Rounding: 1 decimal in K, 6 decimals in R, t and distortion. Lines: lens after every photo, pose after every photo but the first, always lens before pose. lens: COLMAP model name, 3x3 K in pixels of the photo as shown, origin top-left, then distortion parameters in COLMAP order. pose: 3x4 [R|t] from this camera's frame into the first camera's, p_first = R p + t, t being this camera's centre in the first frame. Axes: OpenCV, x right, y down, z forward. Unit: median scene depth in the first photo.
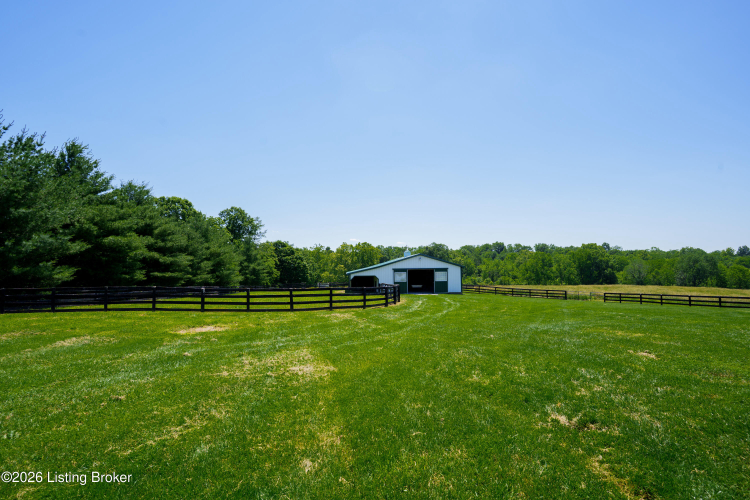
lens RADIAL K [[358.5, 0, 375.0], [0, 358.5, 250.0], [0, 0, 1]] dist [-0.057193, -0.000055]
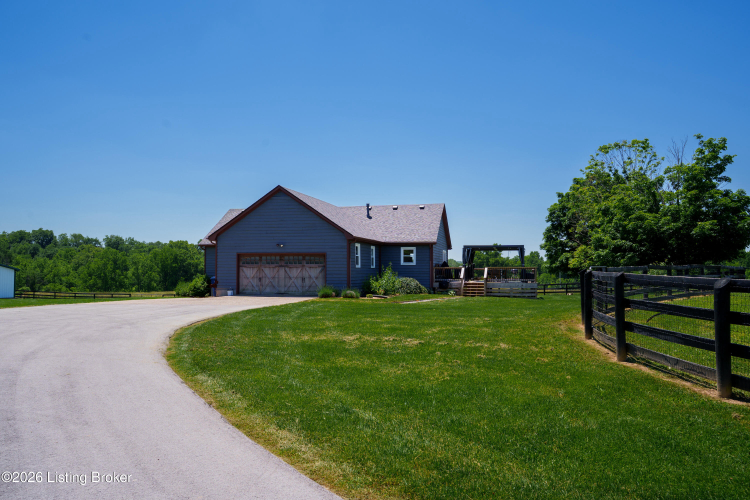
lens RADIAL K [[611.6, 0, 375.0], [0, 611.6, 250.0], [0, 0, 1]] dist [0.085333, 0.003210]
pose [[0.671397, 0.039192, 0.740061, -0.103634], [-0.051176, 0.998669, -0.006460, -0.012255], [-0.739329, -0.033536, 0.672509, -0.235127]]
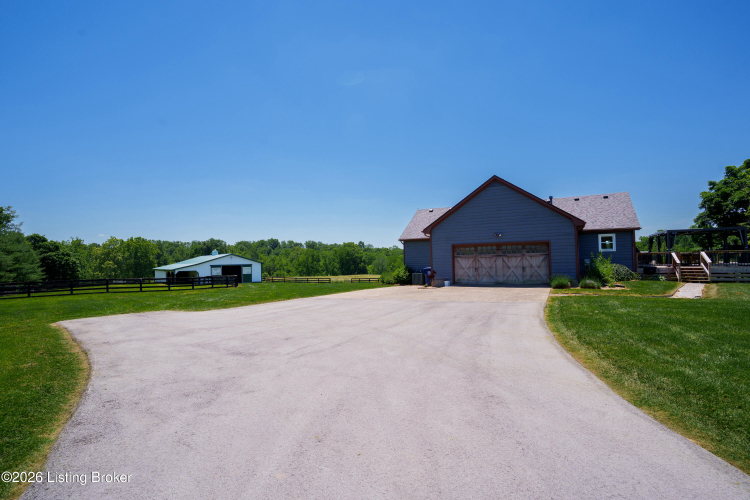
lens RADIAL K [[384.9, 0, 365.5], [0, 384.9, 254.2], [0, 0, 1]] dist [-0.074621, 0.028729]
pose [[0.833118, 0.001523, 0.553094, -0.077318], [-0.016808, 0.999604, 0.022566, -0.008843], [-0.552840, -0.028097, 0.832813, -0.143995]]
